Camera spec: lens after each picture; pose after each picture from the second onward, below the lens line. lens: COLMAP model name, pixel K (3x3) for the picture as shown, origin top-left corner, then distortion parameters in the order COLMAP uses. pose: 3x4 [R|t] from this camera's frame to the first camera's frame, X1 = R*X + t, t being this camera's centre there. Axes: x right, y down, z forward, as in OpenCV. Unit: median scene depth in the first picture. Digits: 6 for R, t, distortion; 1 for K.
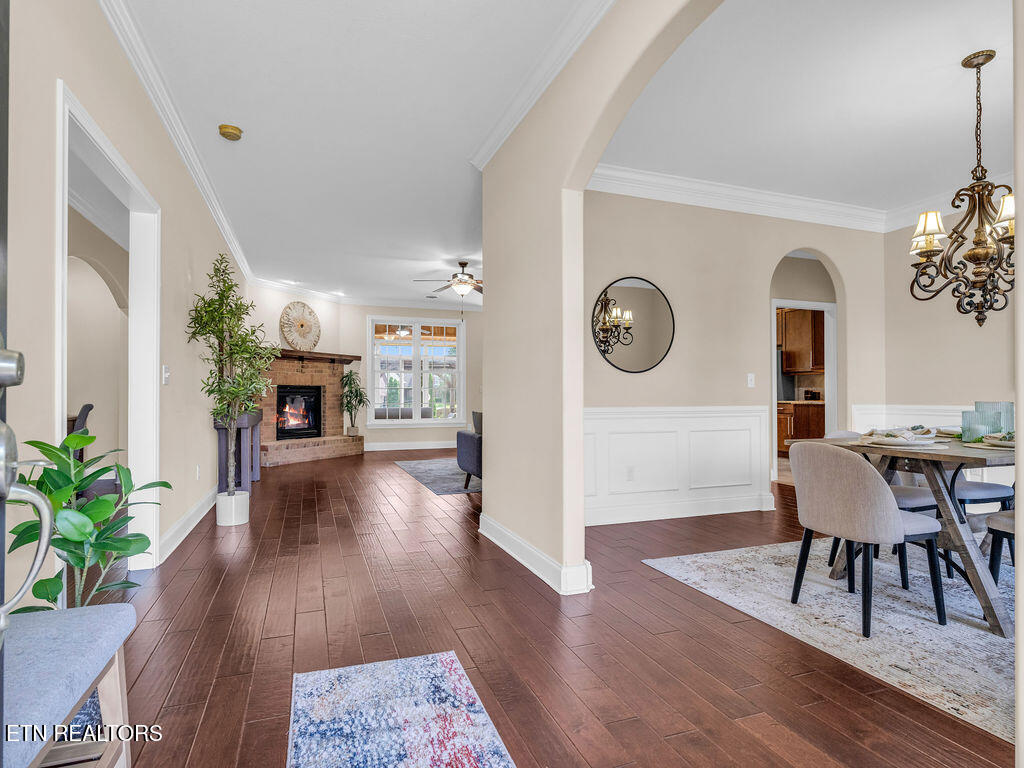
lens RADIAL K [[548.6, 0, 524.3], [0, 548.6, 388.3], [0, 0, 1]] dist [-0.000552, 0.000575]
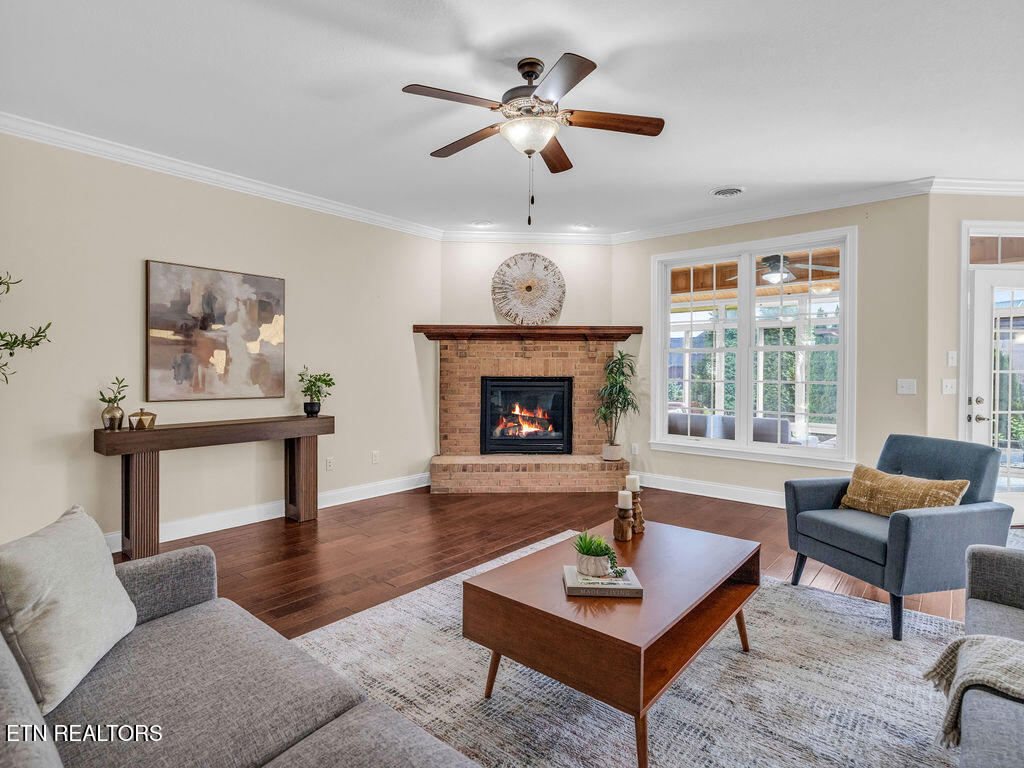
lens RADIAL K [[532.3, 0, 512.0], [0, 532.3, 384.0], [0, 0, 1]] dist [0.000846, 0.000752]
pose [[0.472251, 0.024715, -0.881117, 0.279678], [0.005420, 0.999507, 0.030941, -0.028290], [0.881447, -0.019388, 0.471884, 1.153838]]
